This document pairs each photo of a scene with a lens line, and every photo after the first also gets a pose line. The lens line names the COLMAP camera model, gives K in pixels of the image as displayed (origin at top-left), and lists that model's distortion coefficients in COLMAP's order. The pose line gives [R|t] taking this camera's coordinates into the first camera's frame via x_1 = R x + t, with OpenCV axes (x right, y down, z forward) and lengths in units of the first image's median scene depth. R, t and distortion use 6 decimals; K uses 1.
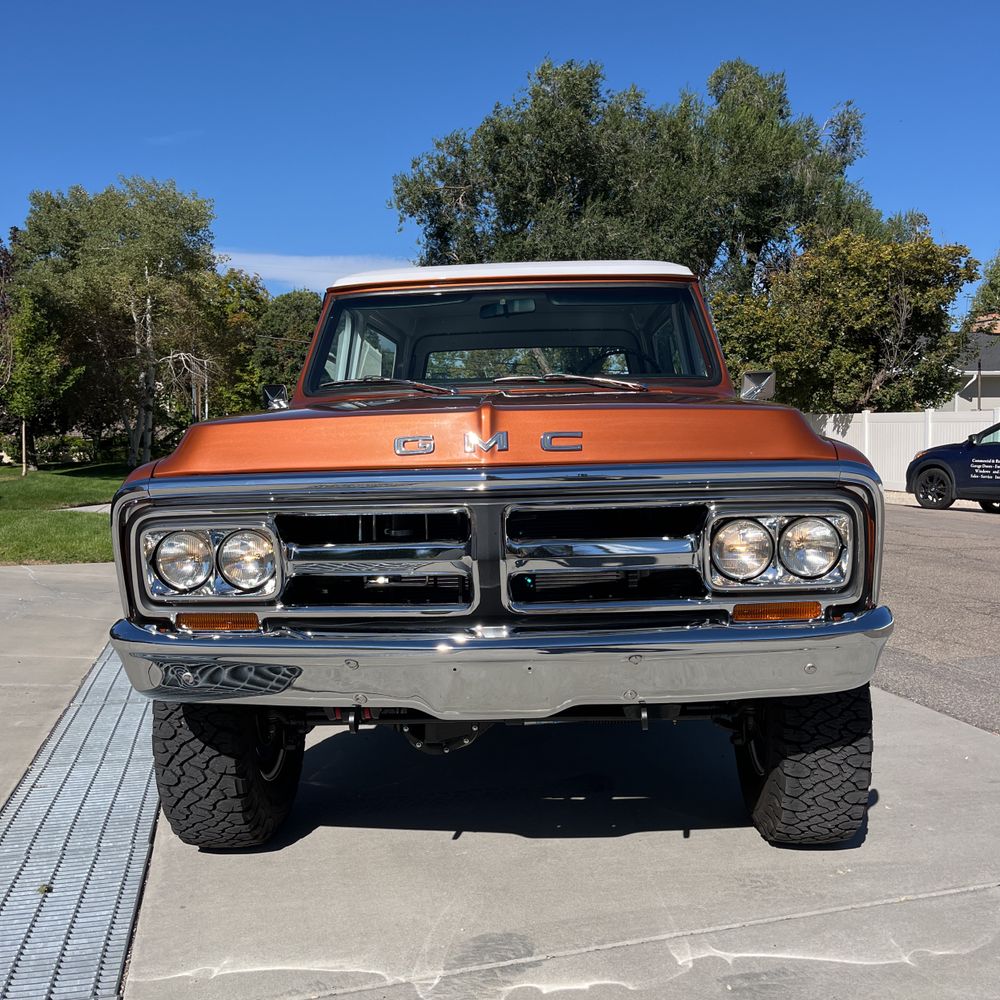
lens RADIAL K [[1014.4, 0, 502.5], [0, 1014.4, 518.4], [0, 0, 1]] dist [0.021825, 0.000000]
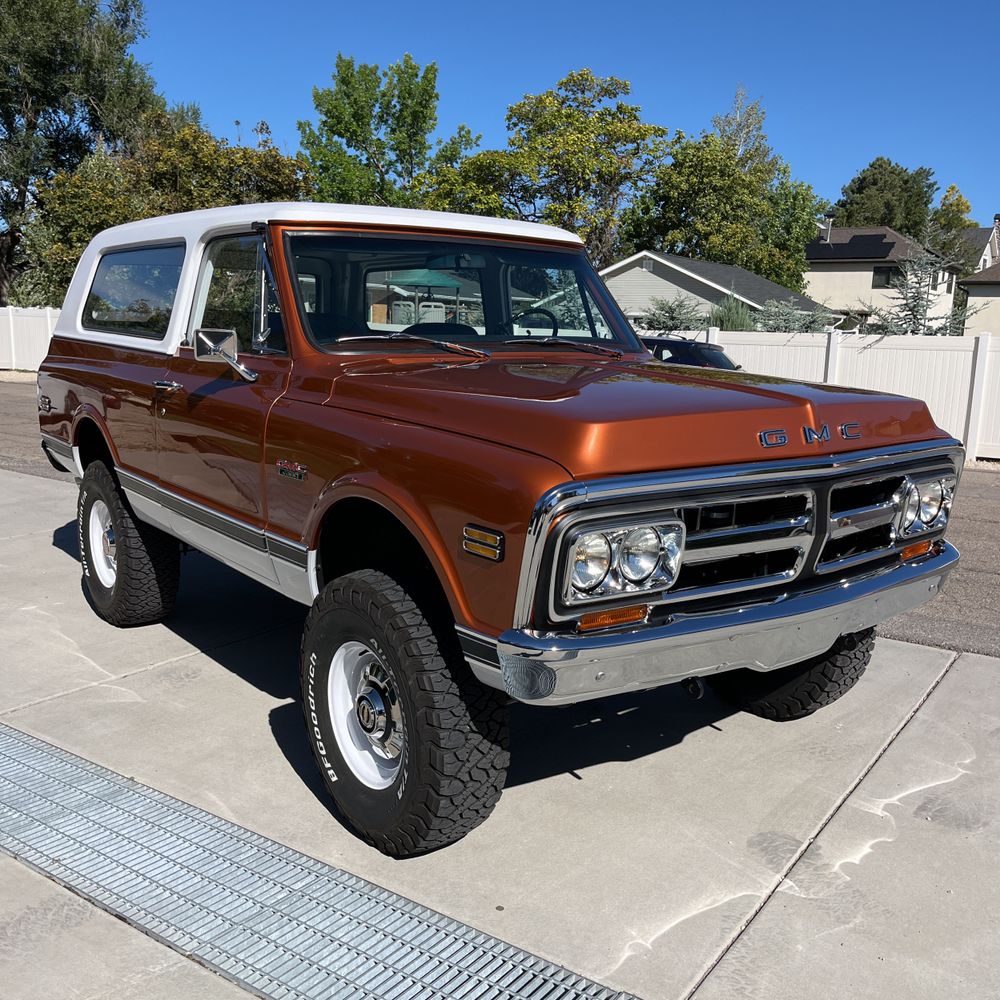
lens RADIAL K [[1014.4, 0, 507.7], [0, 1014.4, 506.5], [0, 0, 1]] dist [0.021825, 0.000000]
pose [[0.755794, -0.078321, 0.650109, -0.102239], [0.015497, 0.994683, 0.101816, -0.011423], [-0.654626, -0.066877, 0.752989, 0.032161]]
